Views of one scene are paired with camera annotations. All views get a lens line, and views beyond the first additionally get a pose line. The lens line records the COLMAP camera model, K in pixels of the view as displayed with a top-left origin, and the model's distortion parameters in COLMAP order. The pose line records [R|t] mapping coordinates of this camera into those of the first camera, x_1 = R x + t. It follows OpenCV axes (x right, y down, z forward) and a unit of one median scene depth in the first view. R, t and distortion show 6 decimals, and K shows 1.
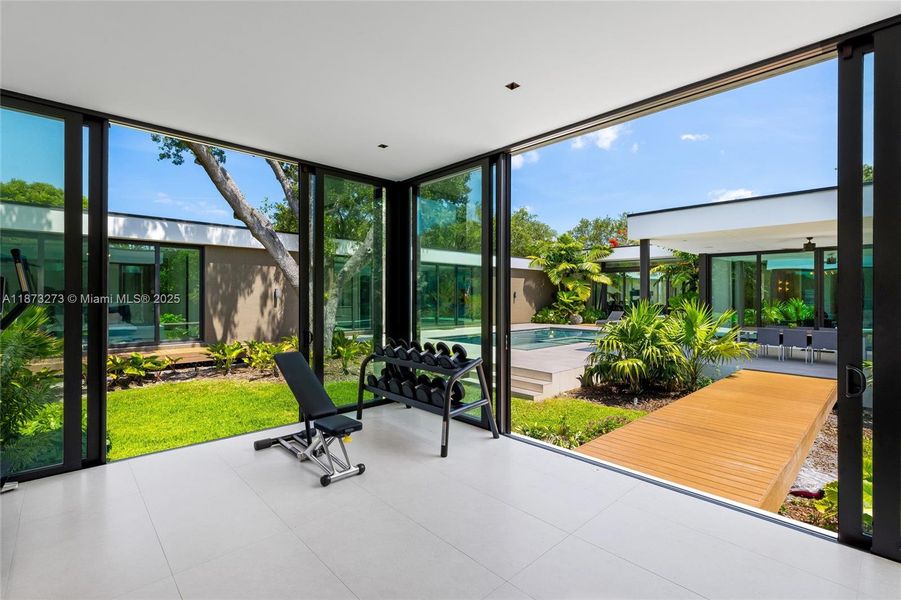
lens RADIAL K [[412.4, 0, 459.8], [0, 412.4, 295.4], [0, 0, 1]] dist [-0.001498, 0.003463]
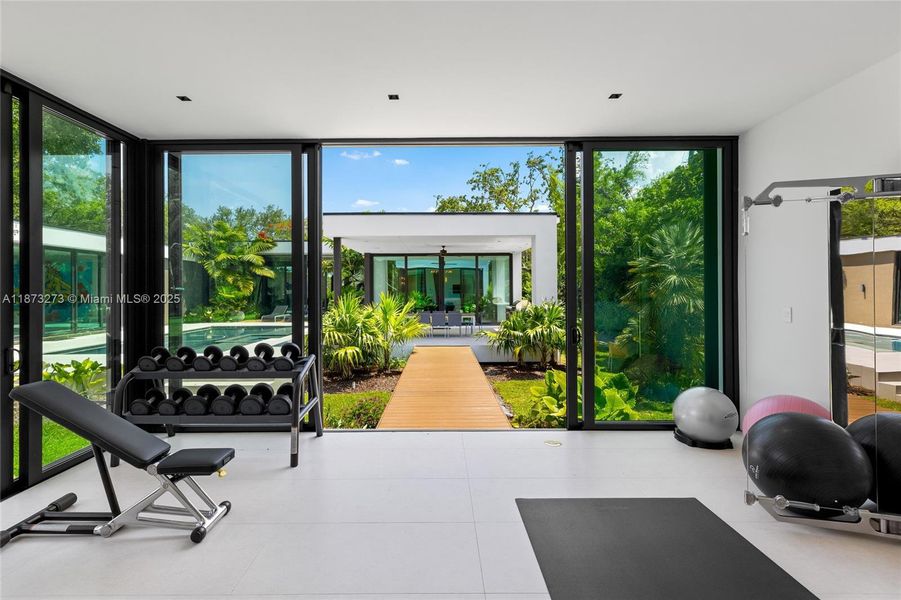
lens RADIAL K [[412.4, 0, 450.6], [0, 412.4, 296.6], [0, 0, 1]] dist [-0.001498, 0.003463]
pose [[0.692132, -0.022815, 0.721410, -0.077068], [0.010021, 0.999708, 0.022001, -0.000765], [-0.721701, -0.007999, 0.692159, 0.019022]]
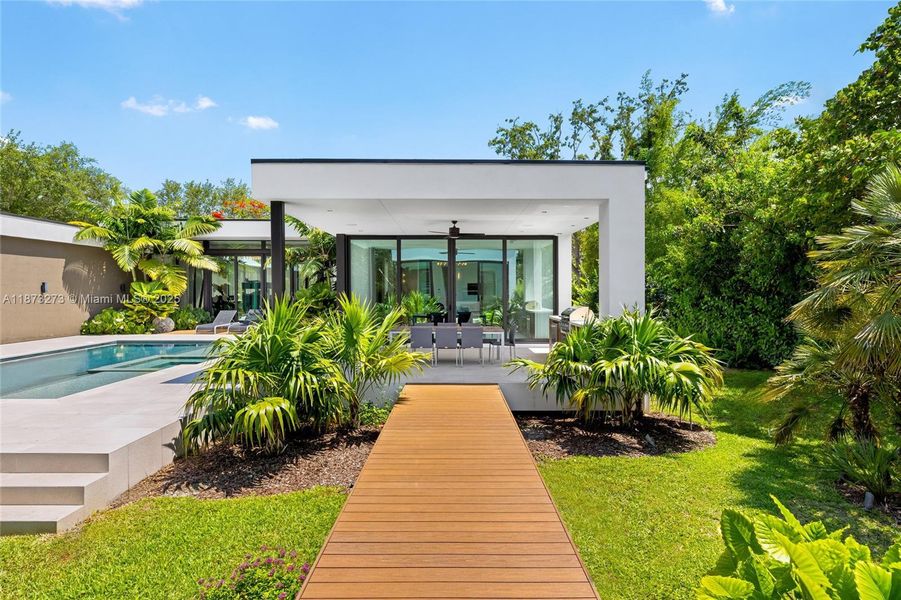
lens RADIAL K [[519.5, 0, 454.9], [0, 519.5, 286.8], [0, 0, 1]] dist [-0.010552, 0.002510]
pose [[0.705536, -0.001114, 0.708673, 0.036374], [0.003219, 0.999993, -0.001633, 0.000686], [-0.708667, 0.003433, 0.705535, 0.129064]]
